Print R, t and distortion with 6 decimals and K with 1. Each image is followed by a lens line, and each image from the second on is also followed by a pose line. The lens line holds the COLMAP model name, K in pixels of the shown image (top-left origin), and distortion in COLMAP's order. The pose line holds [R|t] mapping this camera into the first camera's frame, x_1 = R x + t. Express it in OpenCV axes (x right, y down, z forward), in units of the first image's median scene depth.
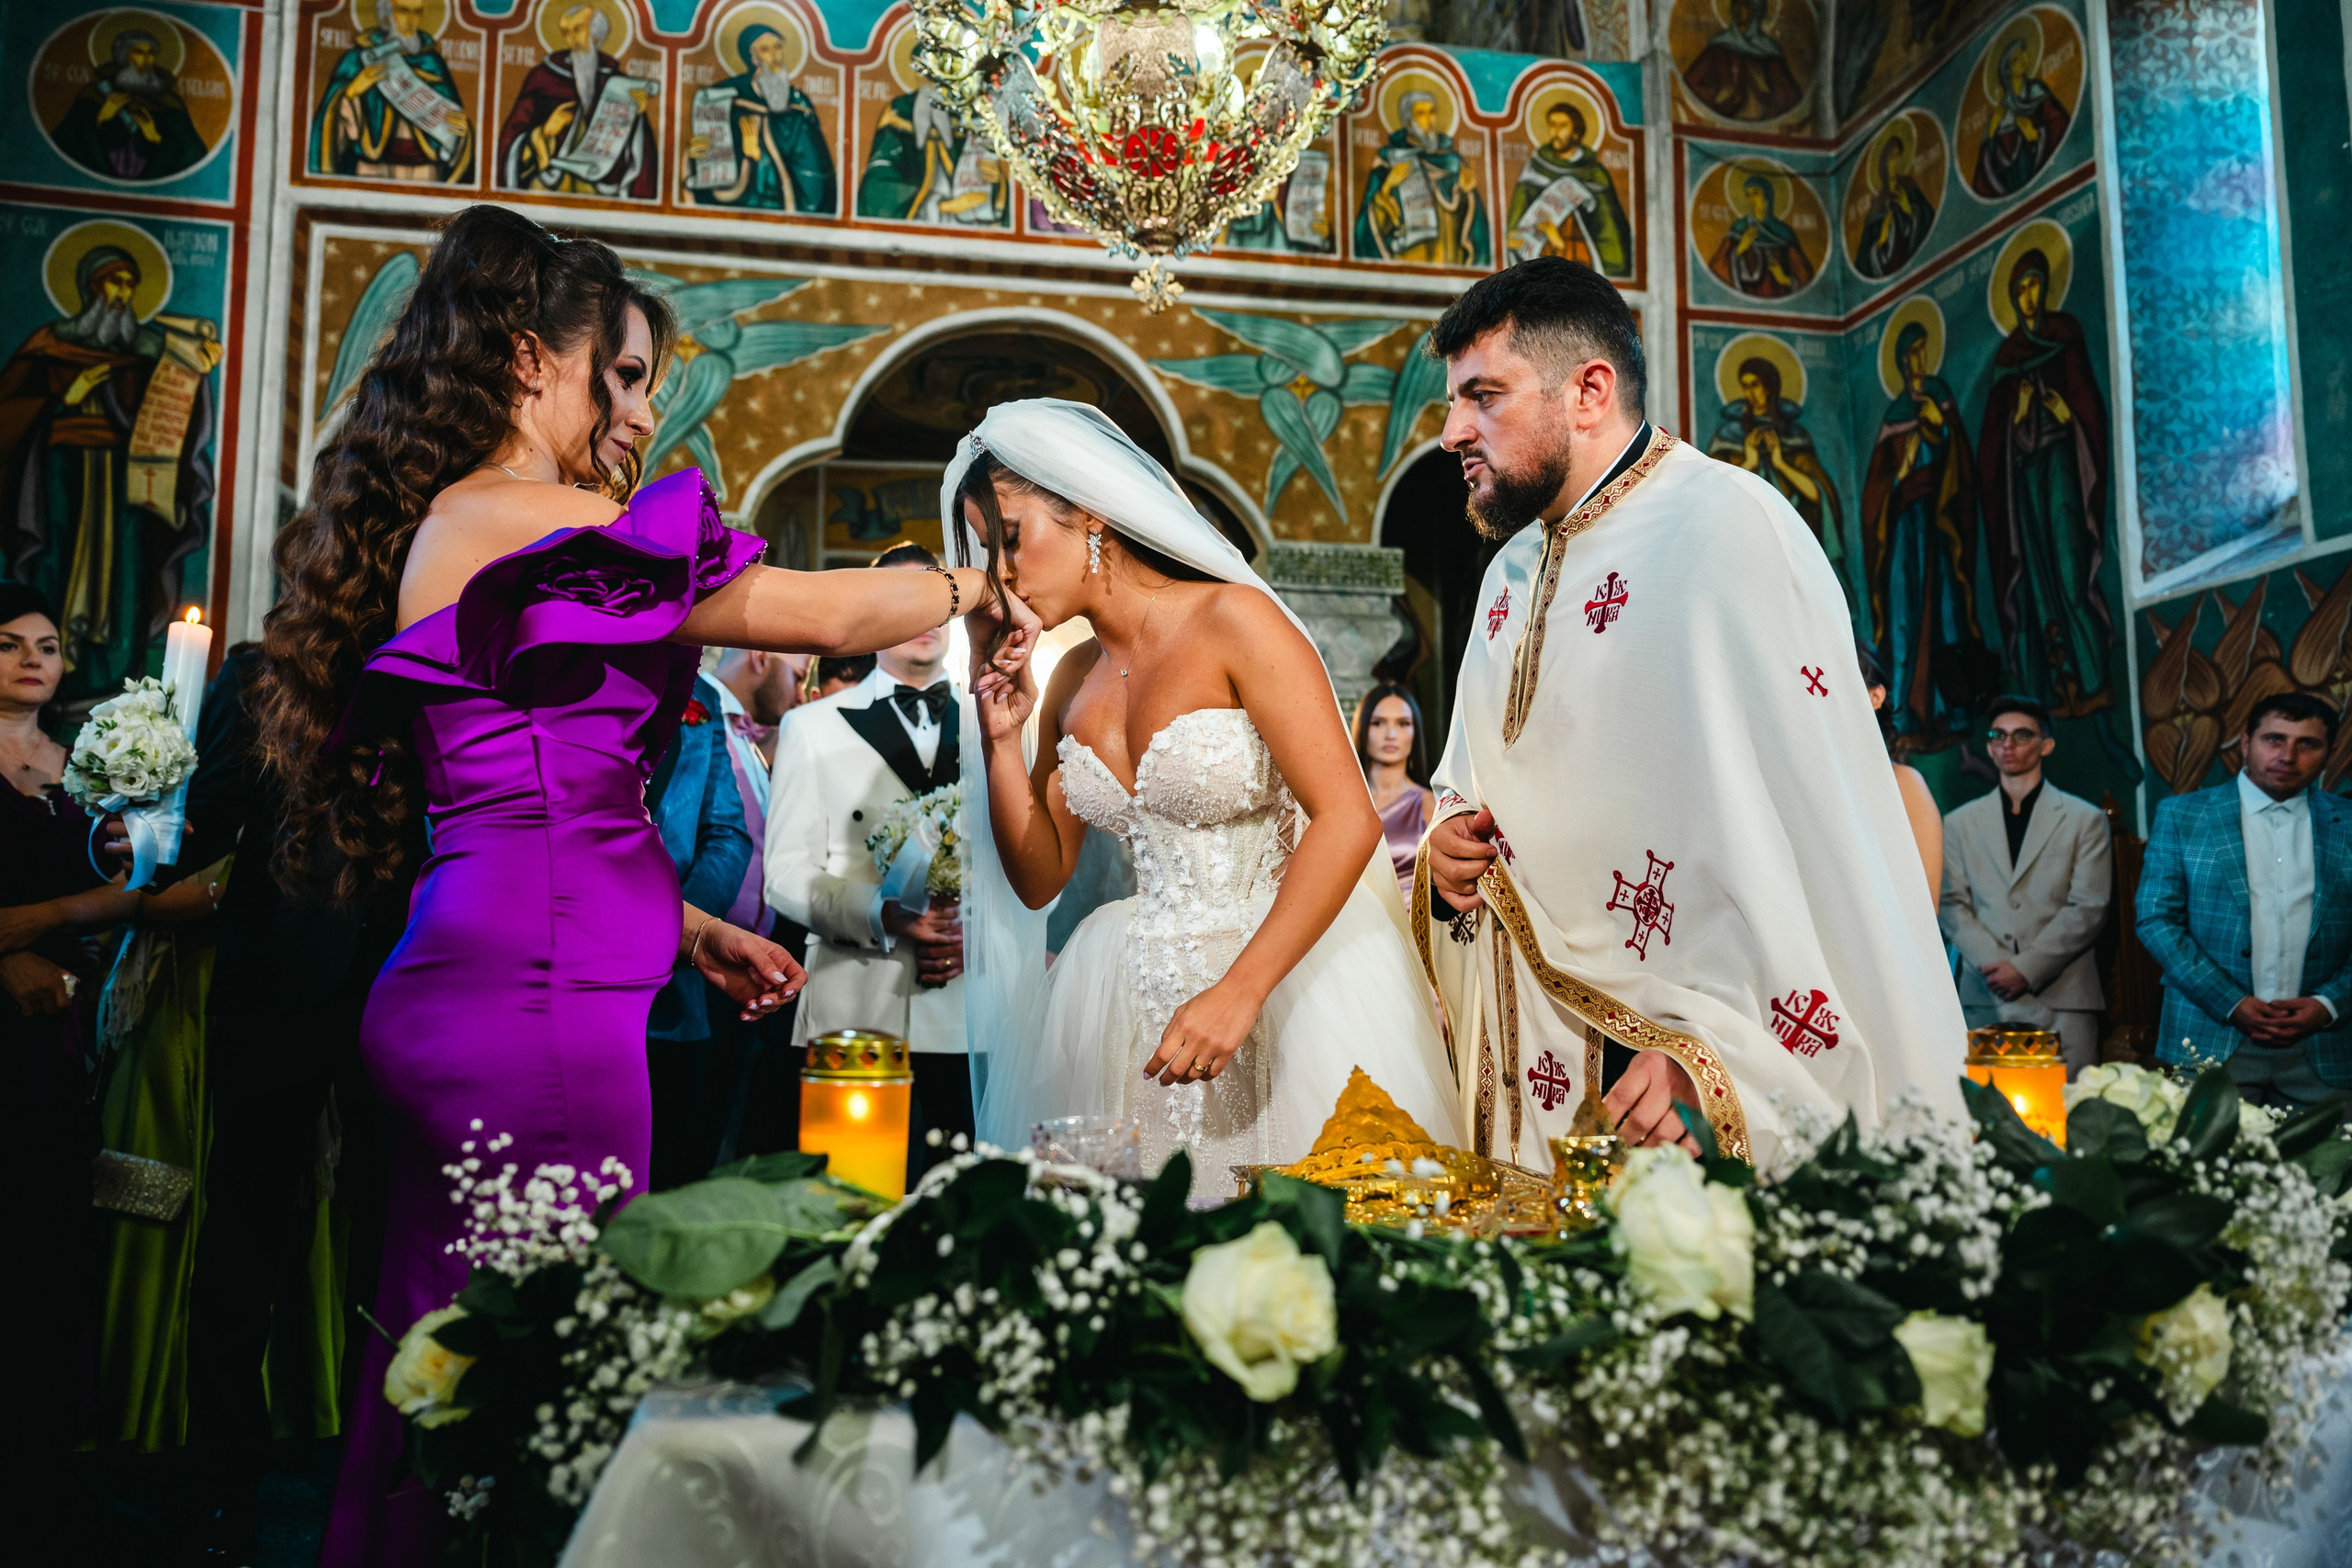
lens RADIAL K [[1641.3, 0, 1159.7], [0, 1641.3, 799.5], [0, 0, 1]] dist [0.006359, -0.002875]
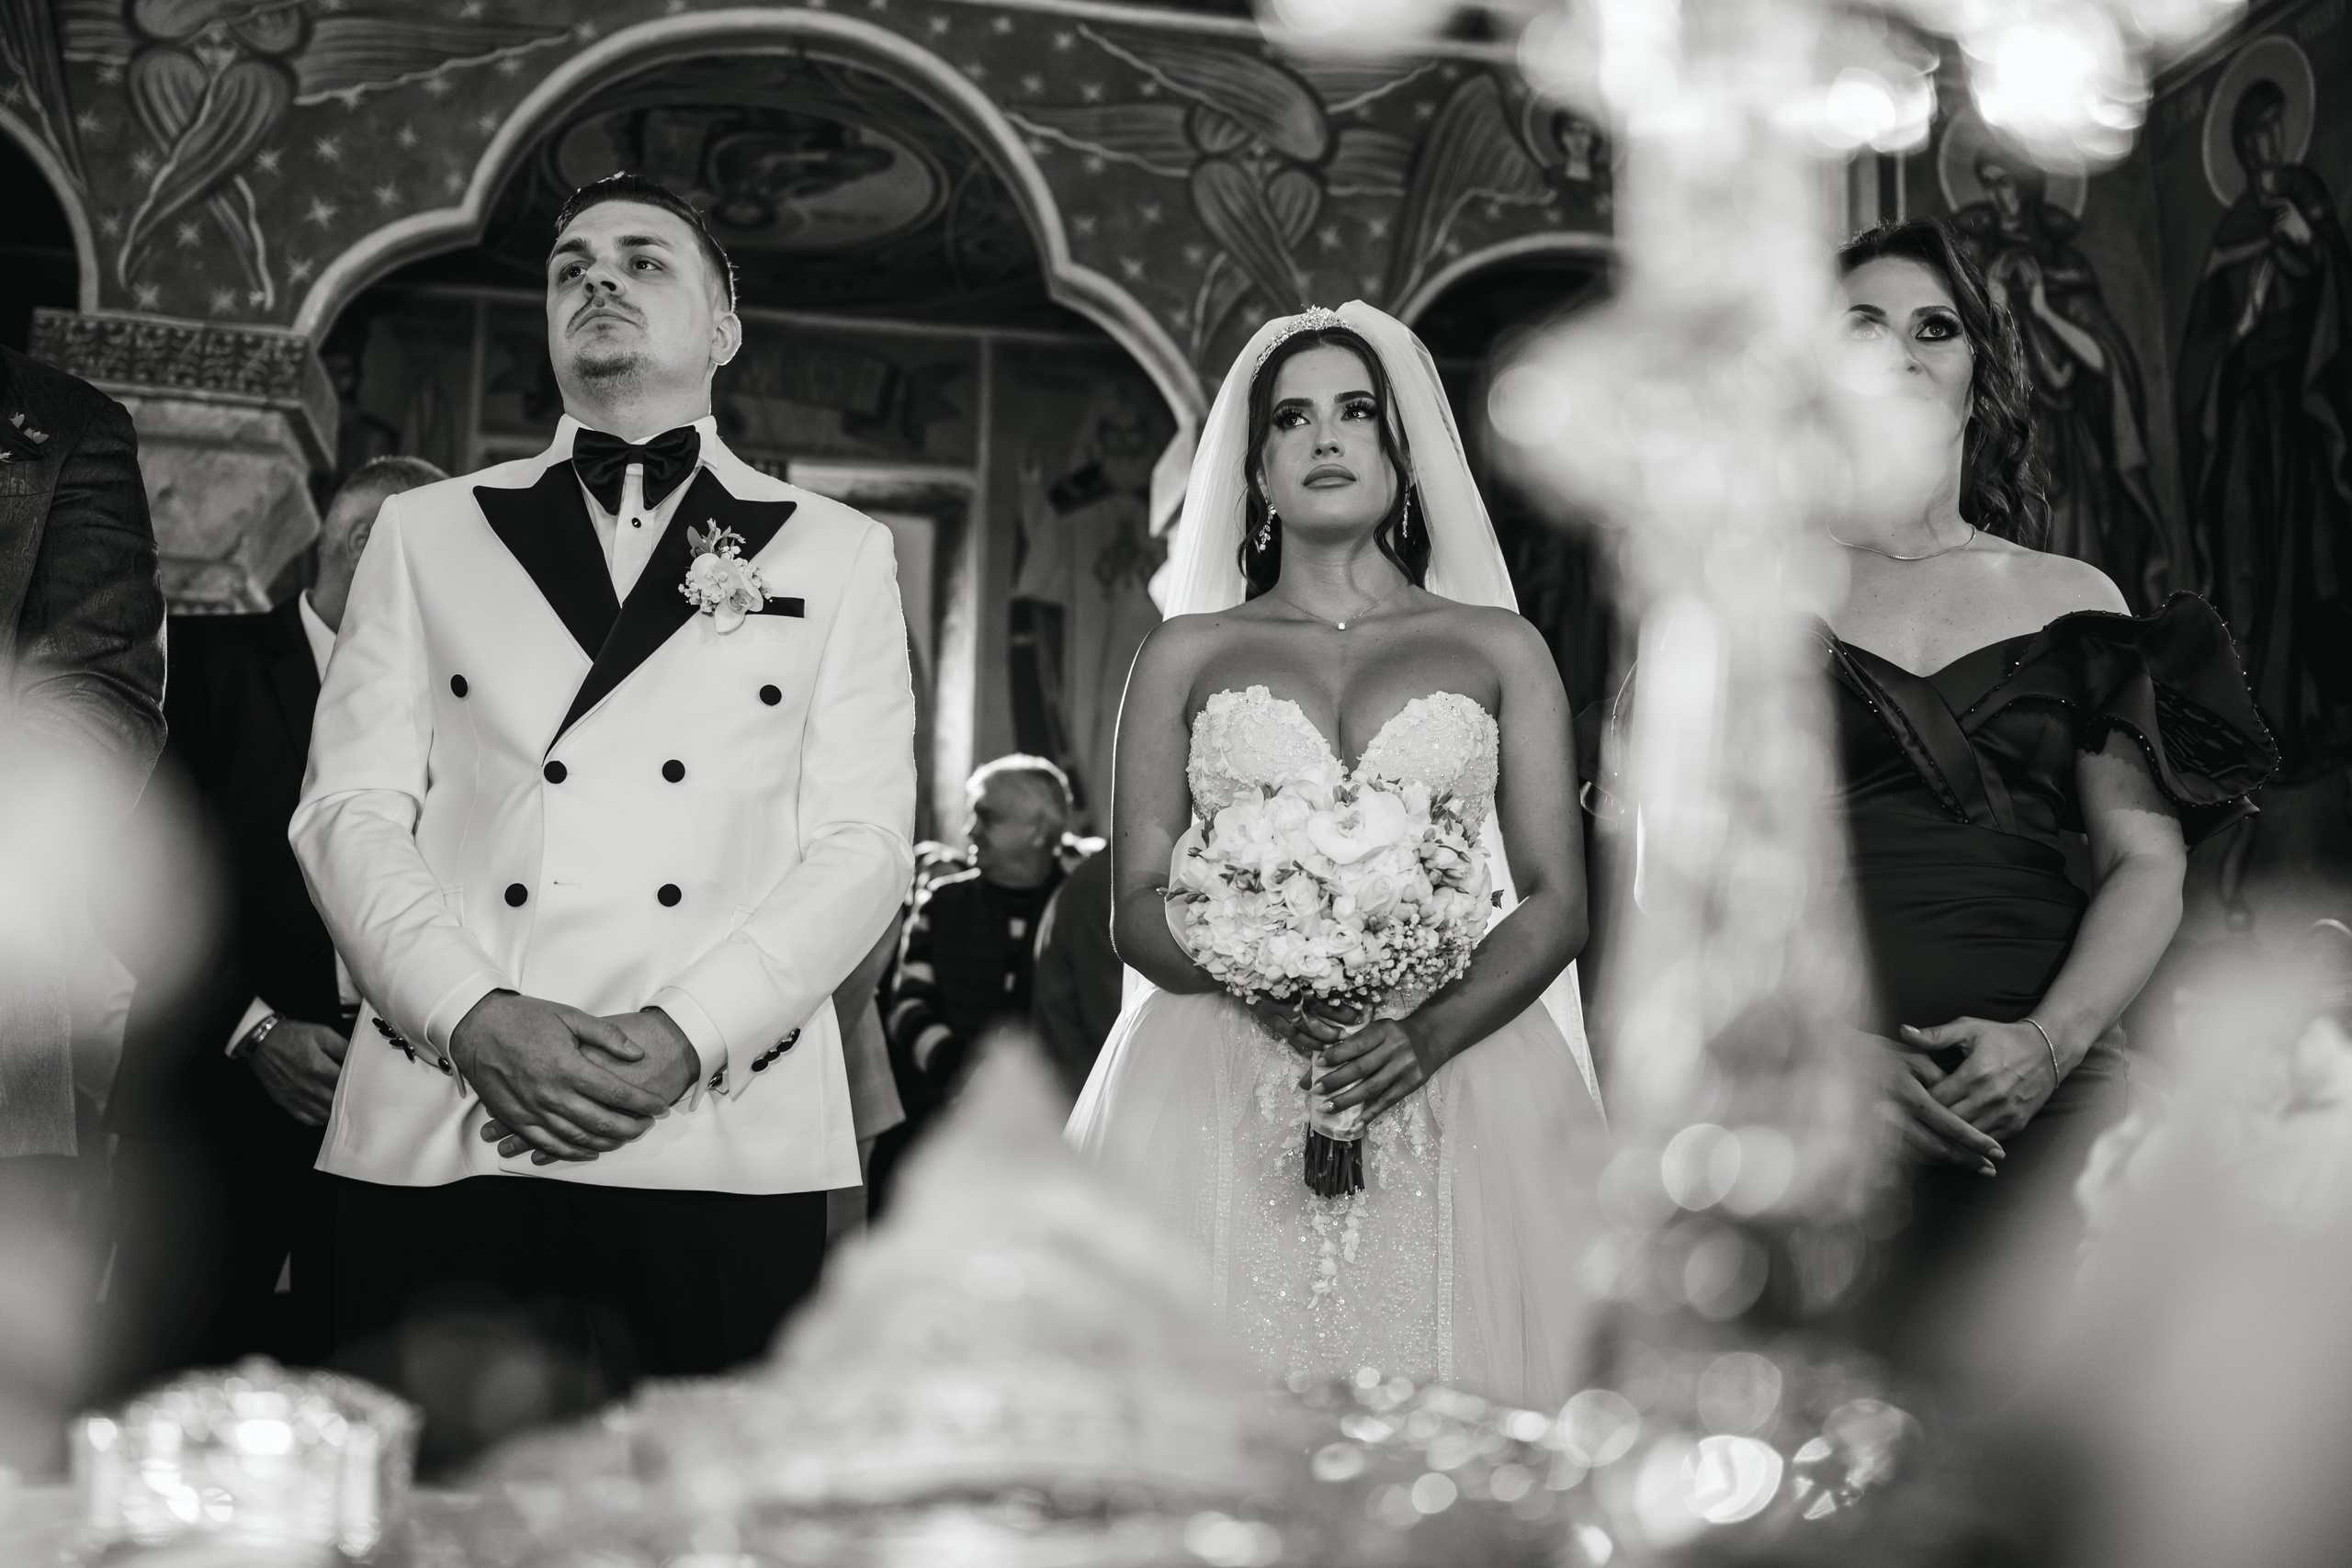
lens RADIAL K [[2440.4, 0, 1166.5], [0, 2440.4, 792.0], [0, 0, 1]] dist [0.010746, 0.000000]
pose [[0.999201, 0.022562, 0.033004, 0.028580], [-0.020734, 0.998287, -0.054712, 0.030348], [-0.034182, 0.053984, 0.997957, 0.121461]]
